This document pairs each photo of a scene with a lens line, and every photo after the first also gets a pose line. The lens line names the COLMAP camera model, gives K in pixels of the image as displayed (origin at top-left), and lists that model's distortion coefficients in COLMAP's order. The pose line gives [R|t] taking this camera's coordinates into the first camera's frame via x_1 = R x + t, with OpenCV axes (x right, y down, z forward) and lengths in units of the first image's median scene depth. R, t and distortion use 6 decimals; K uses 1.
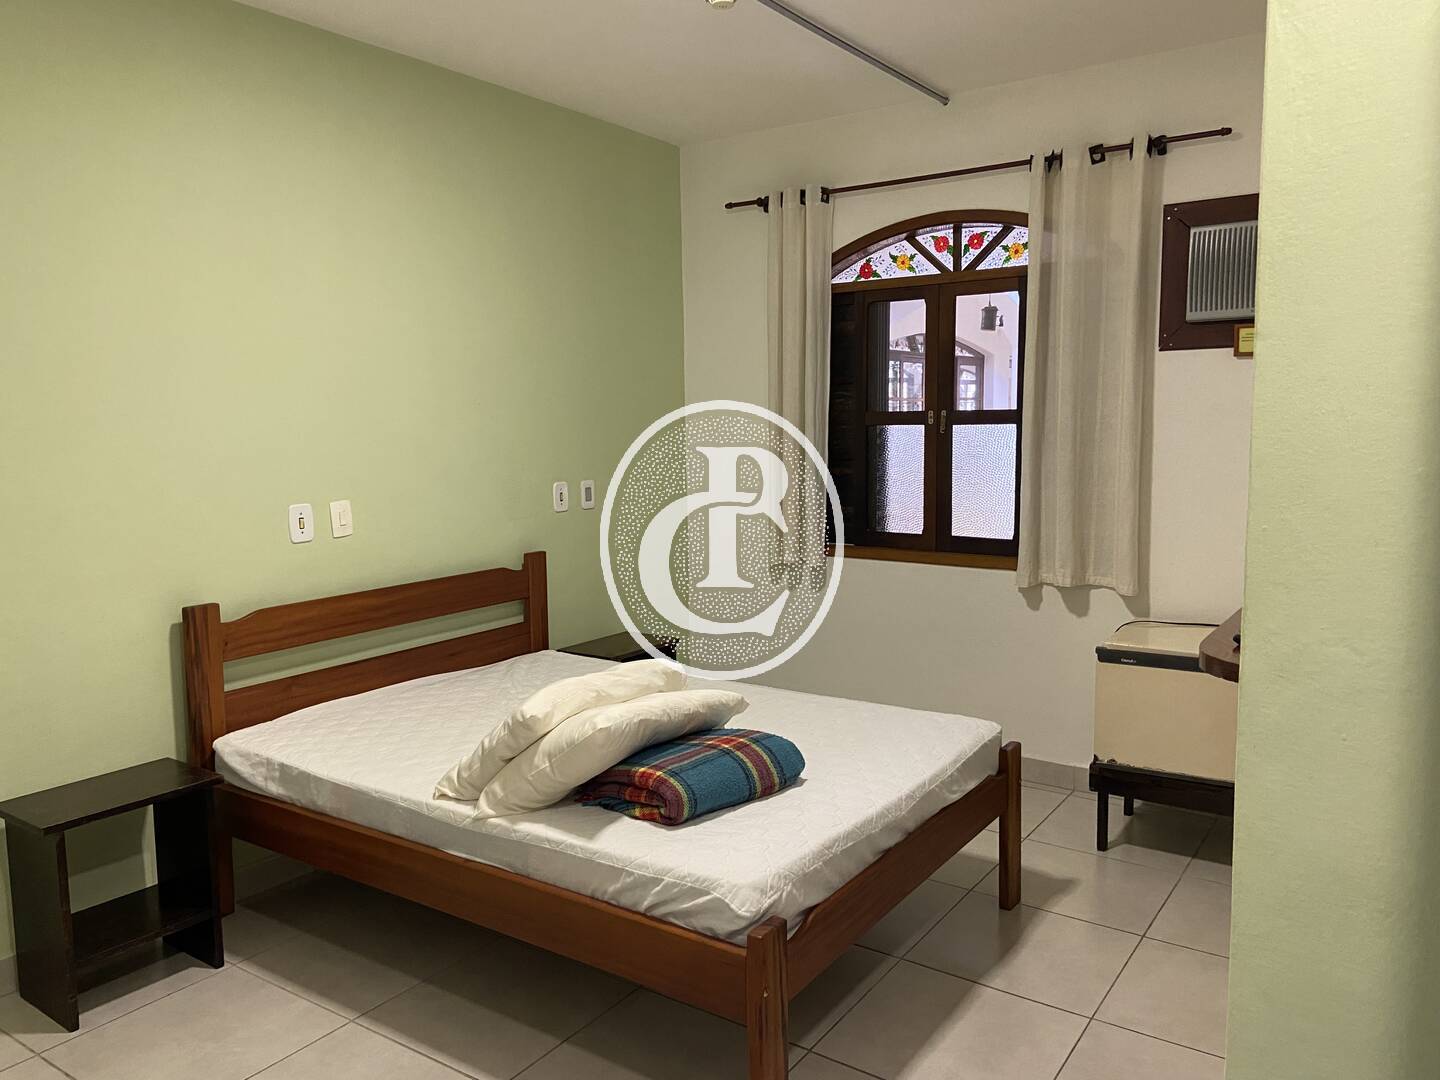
lens RADIAL K [[1085.2, 0, 717.7], [0, 1085.2, 542.2], [0, 0, 1]] dist [0.121772, -0.150136]
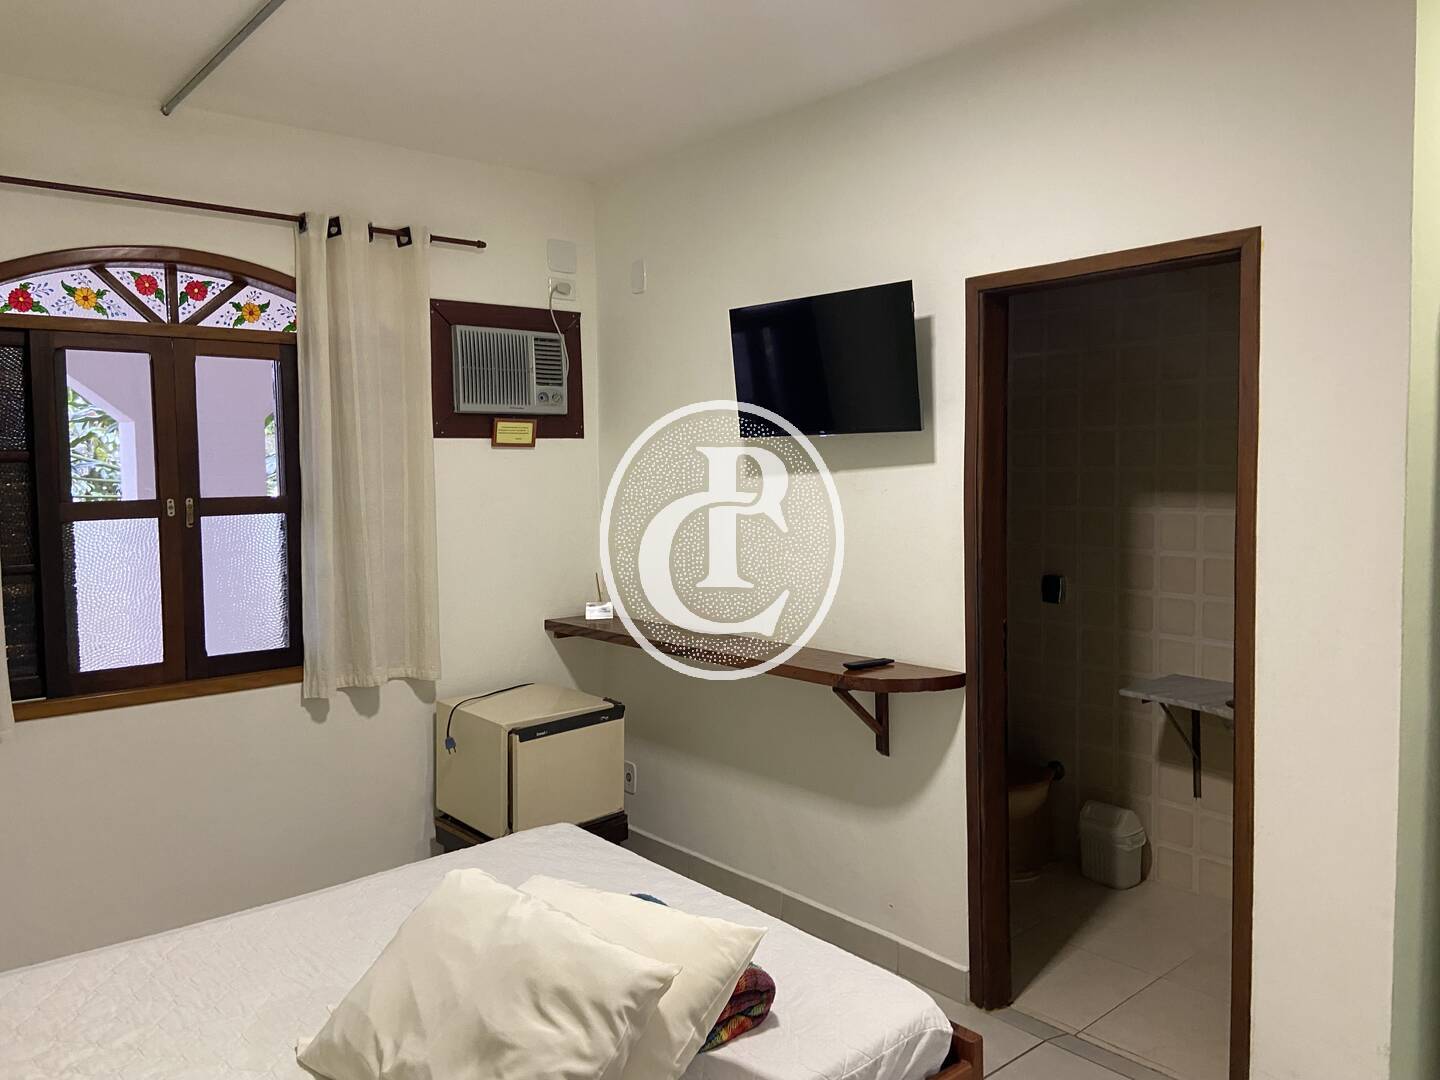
lens RADIAL K [[1085.2, 0, 715.9], [0, 1085.2, 528.8], [0, 0, 1]] dist [0.121772, -0.150136]
pose [[0.250606, -0.052512, 0.966664, -0.464119], [0.122586, 0.992211, 0.022119, -0.070934], [-0.960297, 0.112956, 0.255091, 0.442987]]
